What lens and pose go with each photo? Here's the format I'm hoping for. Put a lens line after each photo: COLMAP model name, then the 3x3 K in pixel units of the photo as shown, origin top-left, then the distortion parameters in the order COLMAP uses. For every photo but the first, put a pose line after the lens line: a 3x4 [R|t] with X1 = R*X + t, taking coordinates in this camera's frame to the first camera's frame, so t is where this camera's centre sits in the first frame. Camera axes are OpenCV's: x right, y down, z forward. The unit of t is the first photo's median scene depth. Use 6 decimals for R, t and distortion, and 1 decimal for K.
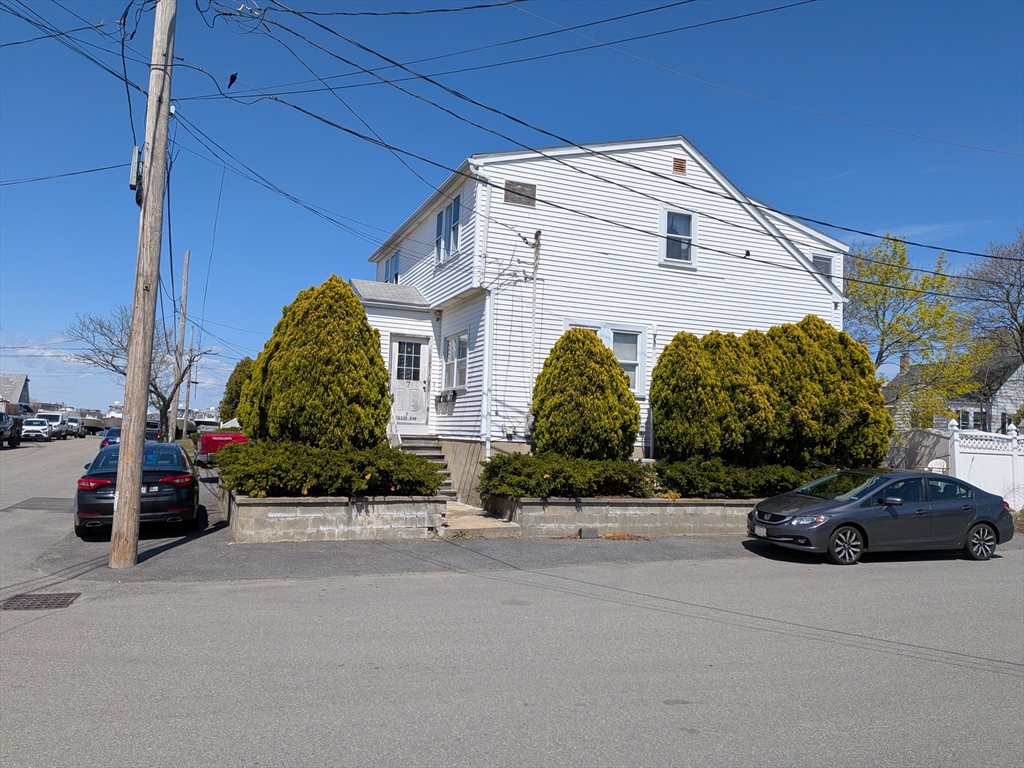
lens RADIAL K [[788.6, 0, 512.0], [0, 788.6, 384.0], [0, 0, 1]] dist [0.067591, 0.000125]
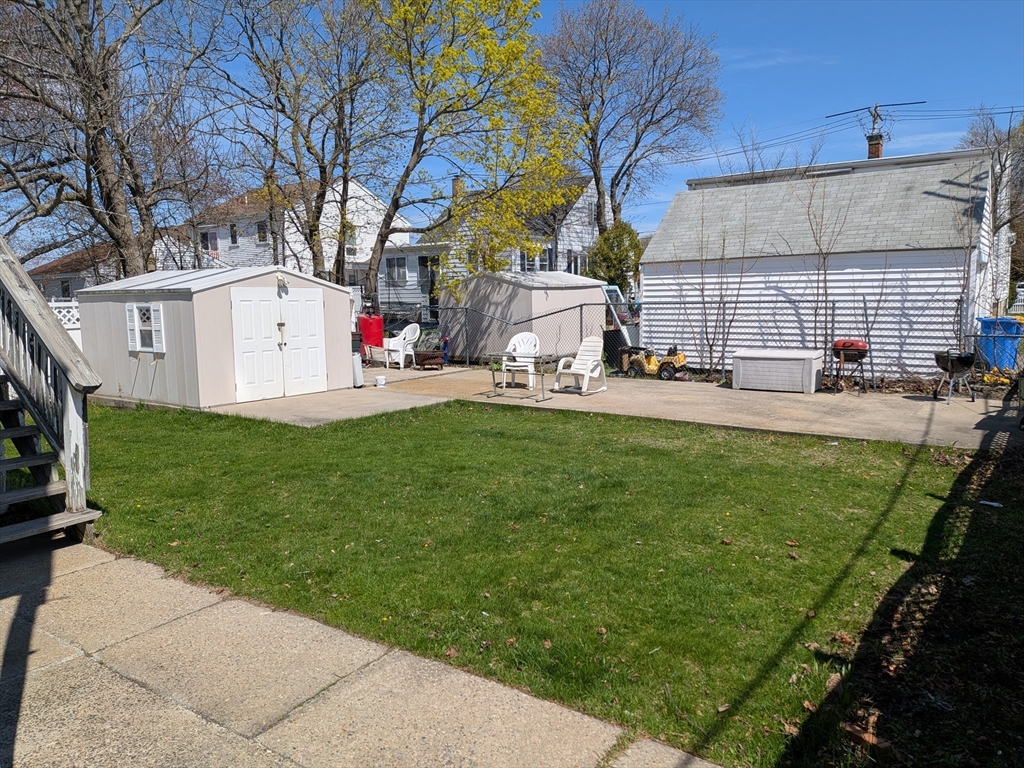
lens RADIAL K [[795.8, 0, 512.2], [0, 795.8, 395.0], [0, 0, 1]] dist [0.107621, -0.190698]
pose [[0.867483, -0.107386, 0.485737, 0.234104], [0.009709, 0.979892, 0.199293, 0.027421], [-0.497371, -0.168167, 0.851083, 0.483077]]
